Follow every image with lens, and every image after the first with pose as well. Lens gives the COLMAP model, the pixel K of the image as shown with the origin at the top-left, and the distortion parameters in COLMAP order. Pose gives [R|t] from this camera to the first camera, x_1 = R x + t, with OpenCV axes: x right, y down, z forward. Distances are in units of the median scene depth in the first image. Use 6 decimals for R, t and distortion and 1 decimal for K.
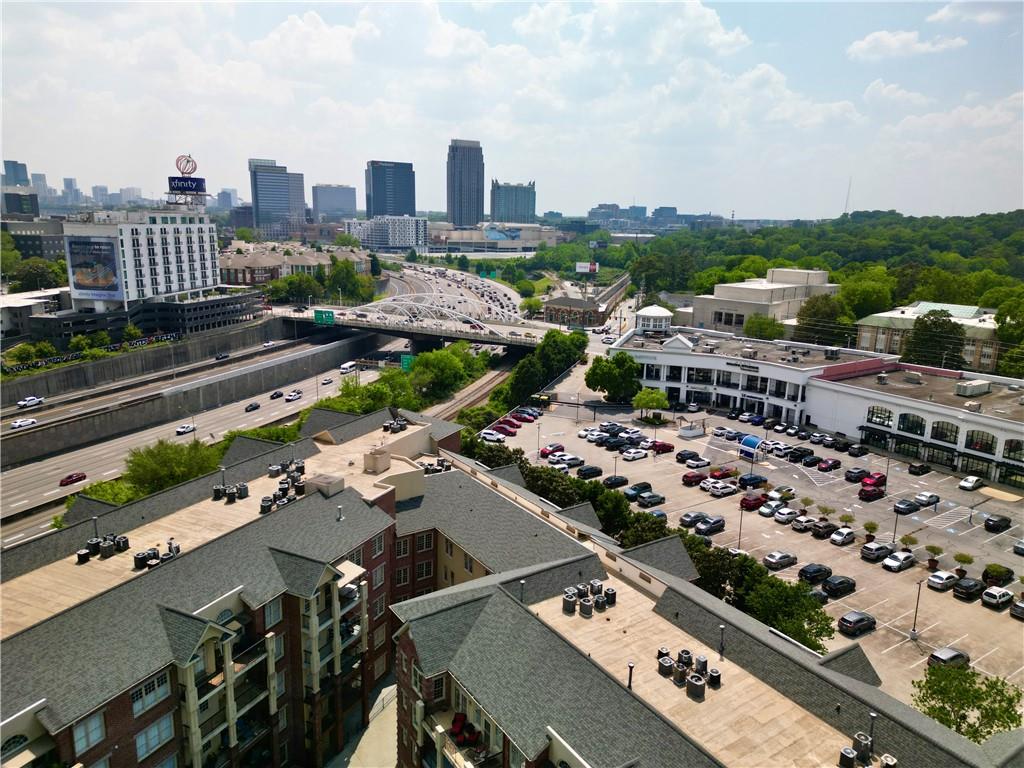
lens RADIAL K [[718.8, 0, 515.0], [0, 718.8, 387.0], [0, 0, 1]] dist [0.069391, -0.045575]
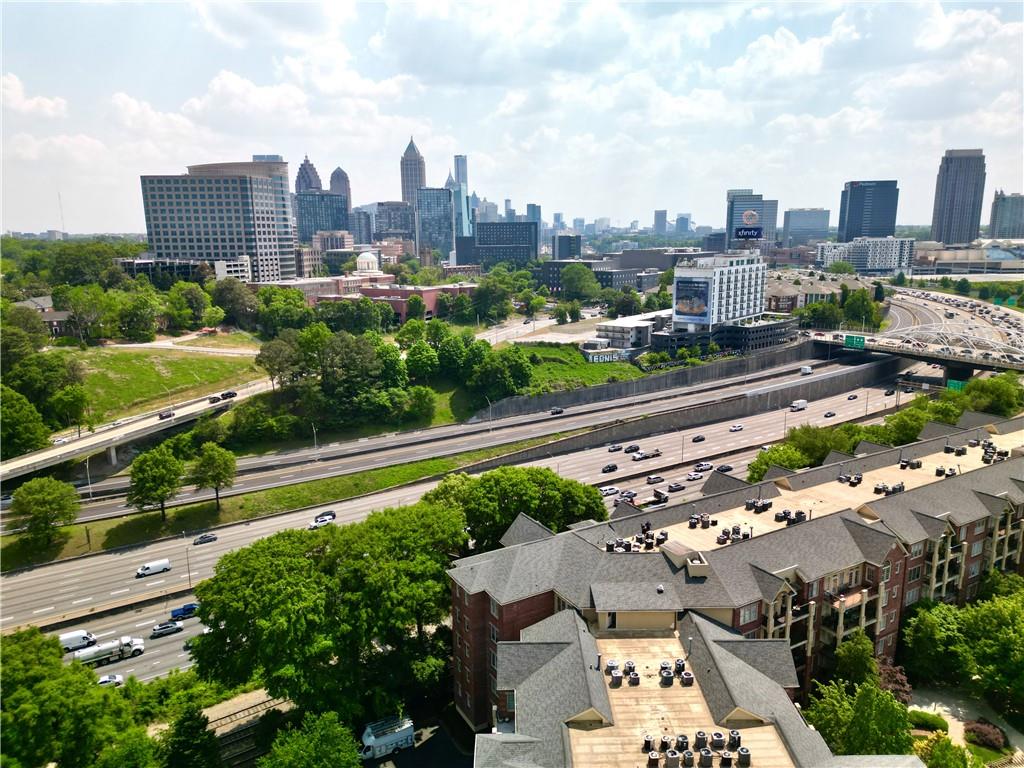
lens RADIAL K [[718.8, 0, 515.5], [0, 718.8, 379.7], [0, 0, 1]] dist [0.069391, -0.045575]
pose [[0.836783, 0.079198, -0.541777, -0.075881], [-0.097823, 0.995188, -0.005611, 0.020252], [0.538725, 0.057693, 0.840504, -0.233243]]
